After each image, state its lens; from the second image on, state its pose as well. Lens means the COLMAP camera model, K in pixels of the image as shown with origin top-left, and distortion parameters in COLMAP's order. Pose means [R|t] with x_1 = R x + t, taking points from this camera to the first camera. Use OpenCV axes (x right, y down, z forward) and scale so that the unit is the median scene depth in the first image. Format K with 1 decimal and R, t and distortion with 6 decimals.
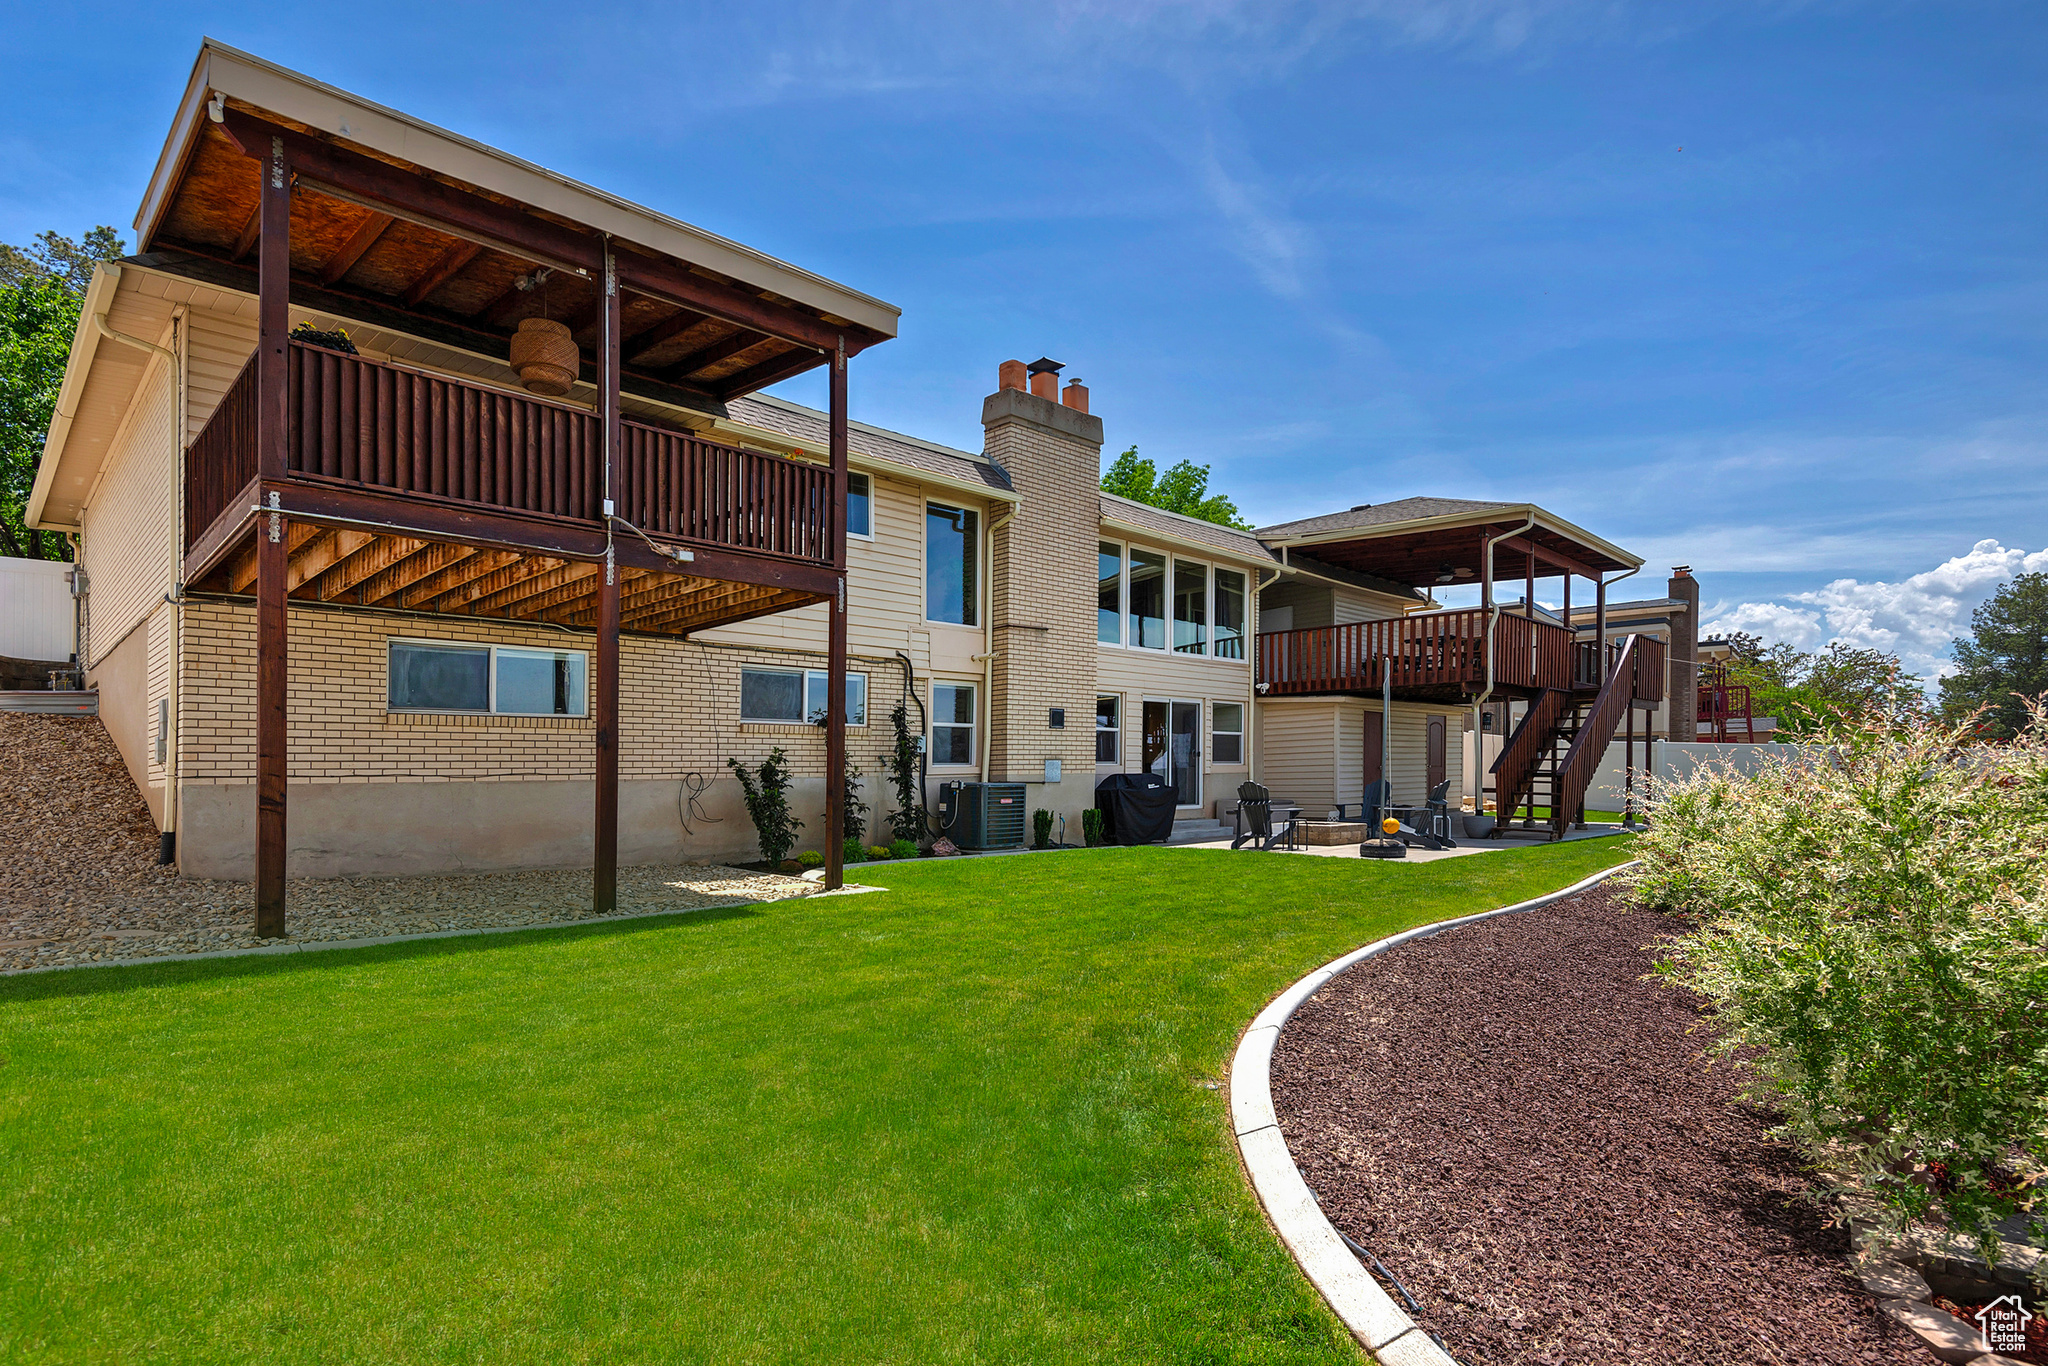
lens RADIAL K [[1070.2, 0, 945.8], [0, 1070.2, 769.4], [0, 0, 1]] dist [0.040759, -0.033658]
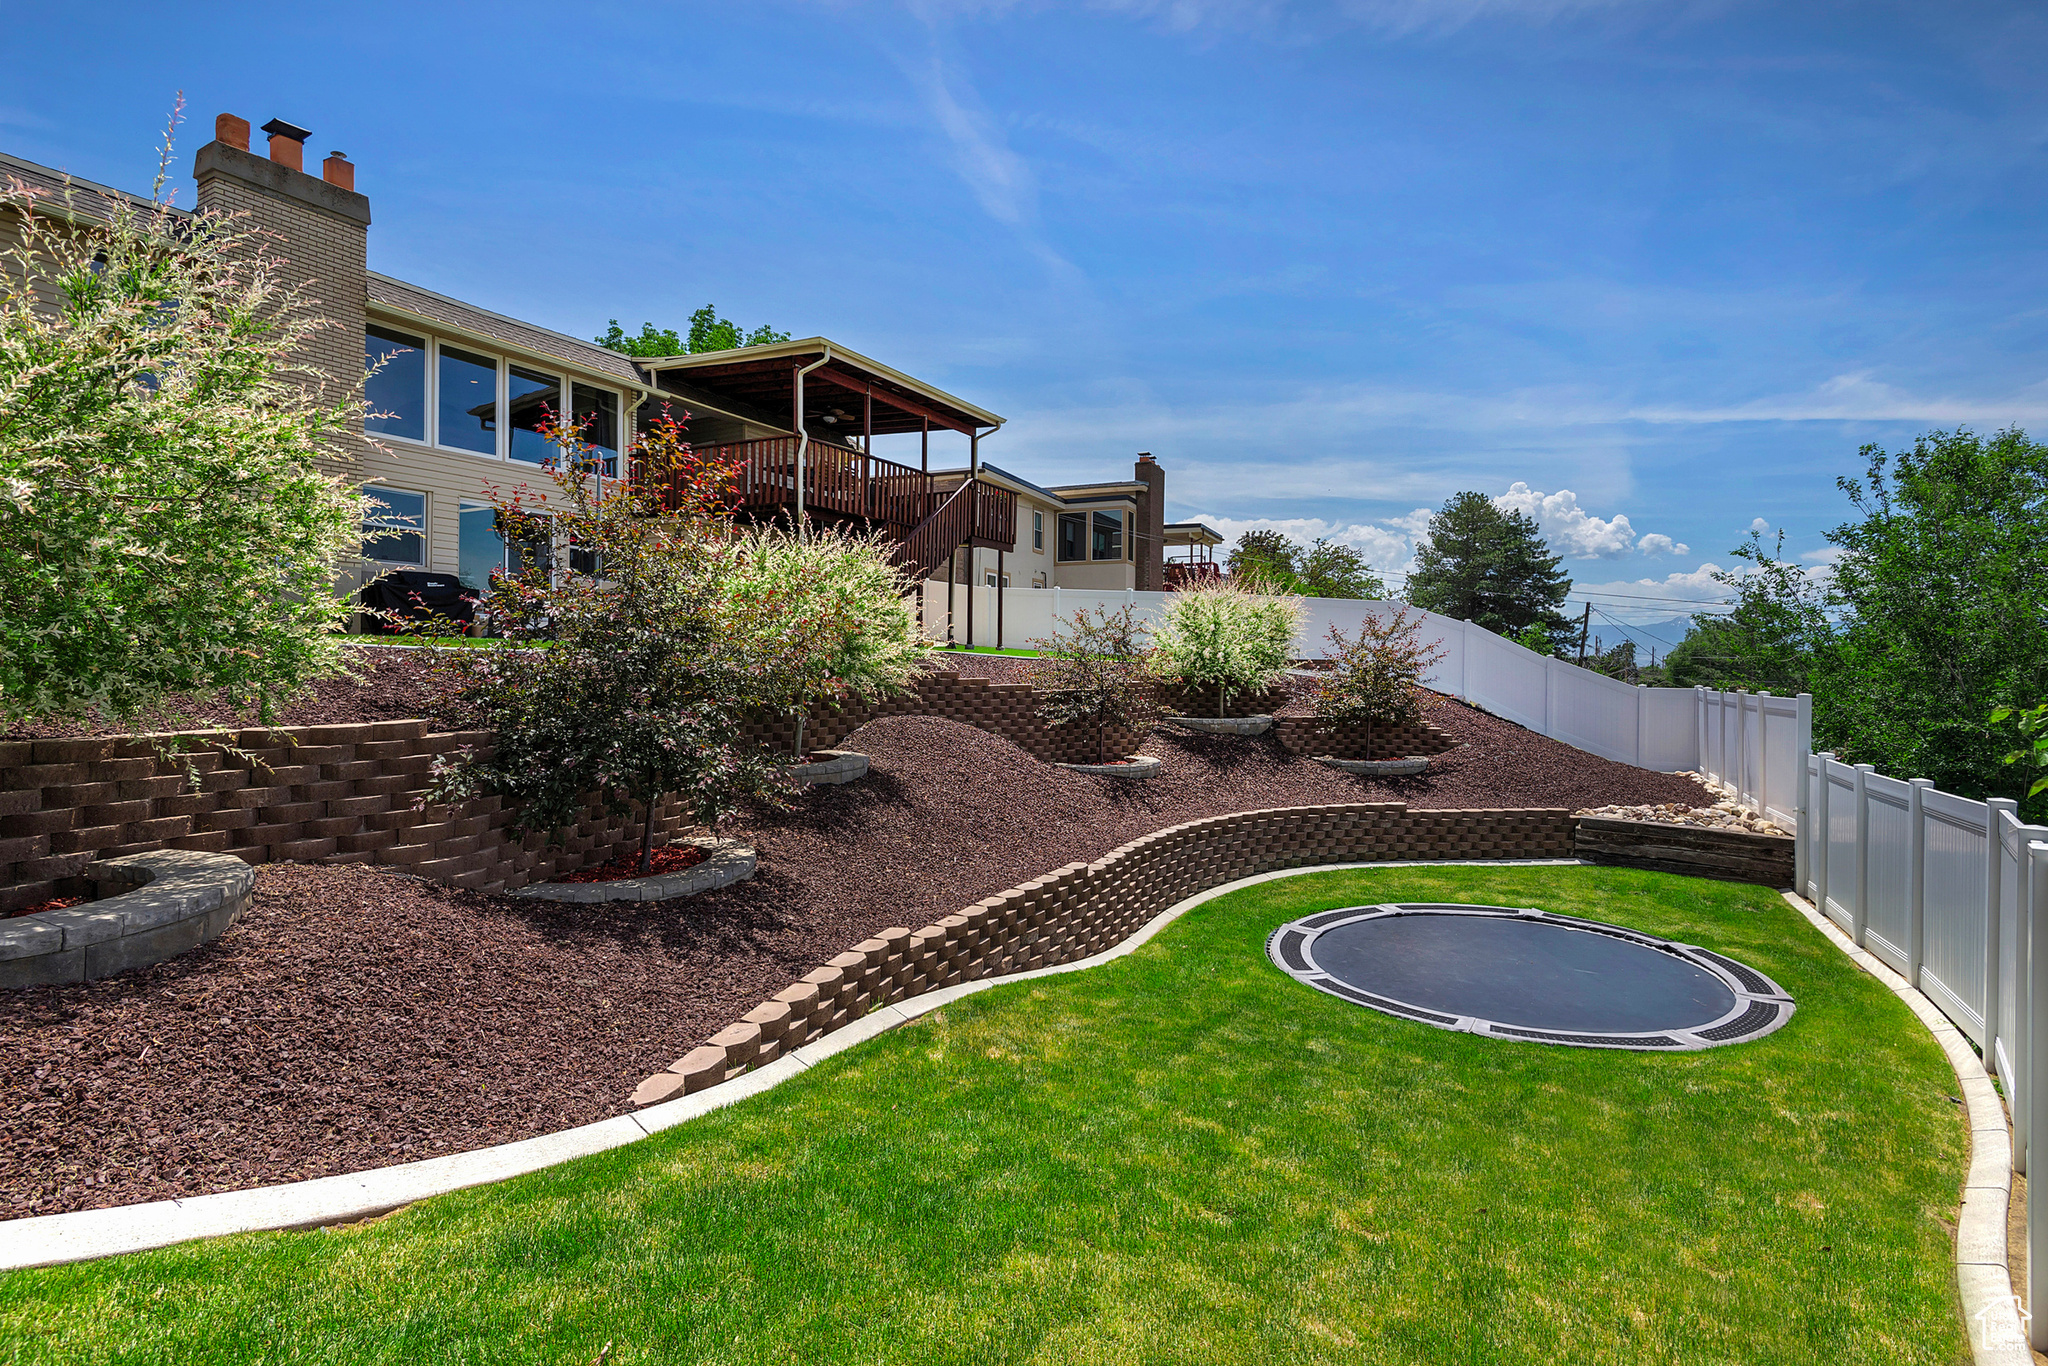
lens RADIAL K [[1024.7, 0, 1002.9], [0, 1024.7, 665.9], [0, 0, 1]] dist [0.036458, -0.035554]
pose [[0.964065, 0.020943, 0.264841, 0.457171], [-0.022452, 0.999744, 0.002672, 0.077313], [-0.264717, -0.008522, 0.964288, -0.043188]]
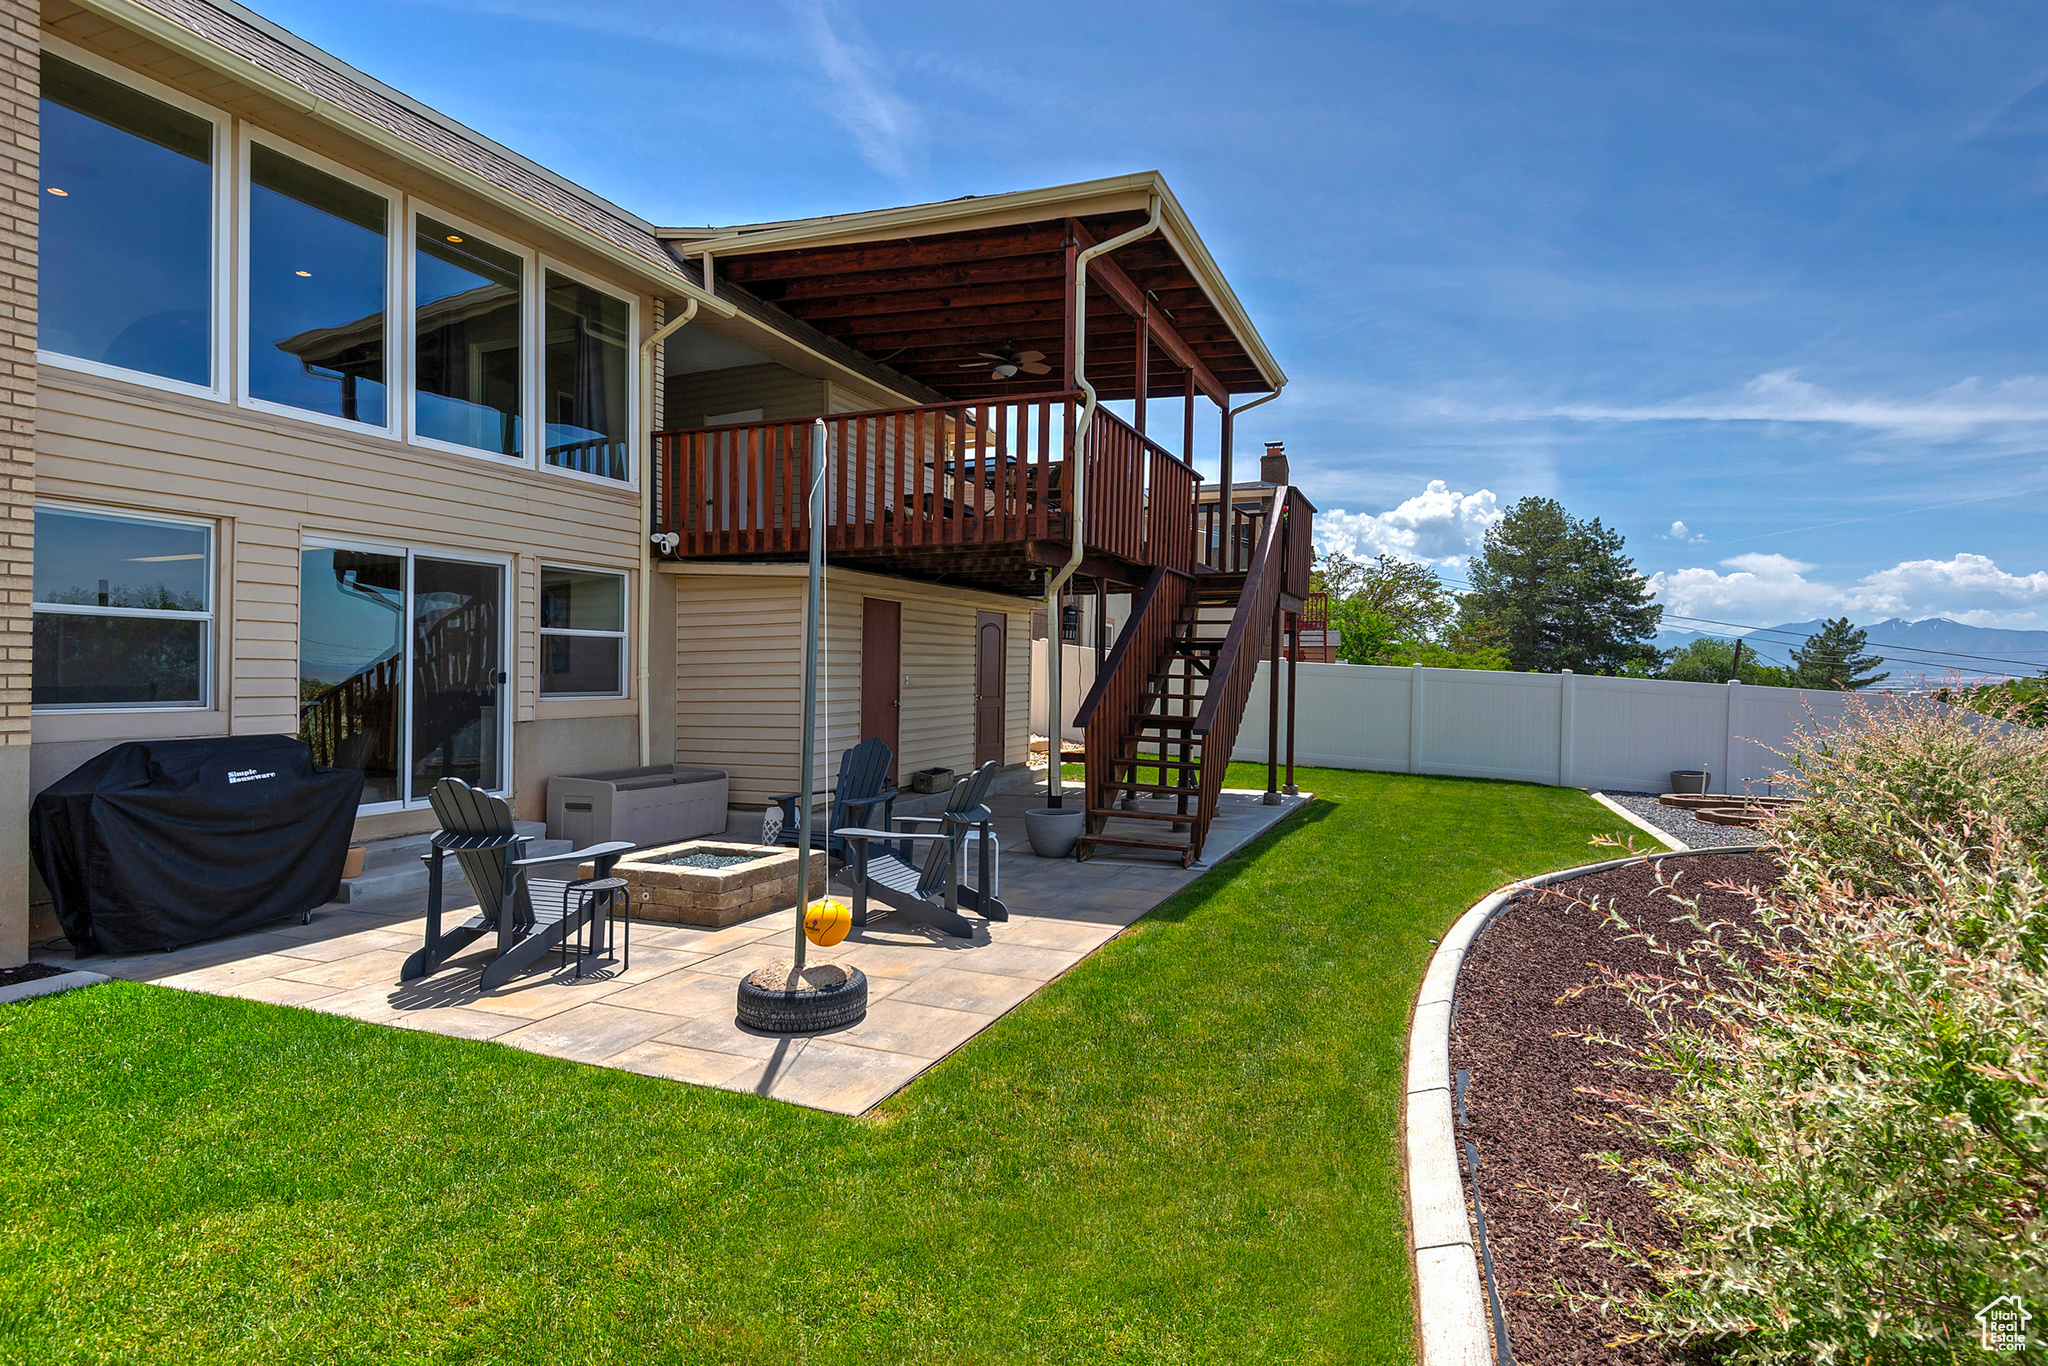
lens RADIAL K [[1104.4, 0, 971.8], [0, 1104.4, 676.2], [0, 0, 1]] dist [0.001259, -0.000292]
pose [[0.926183, 0.010822, 0.376919, 0.286182], [-0.014158, 0.999881, 0.006081, -0.024265], [-0.376808, -0.010969, 0.926226, 0.583426]]
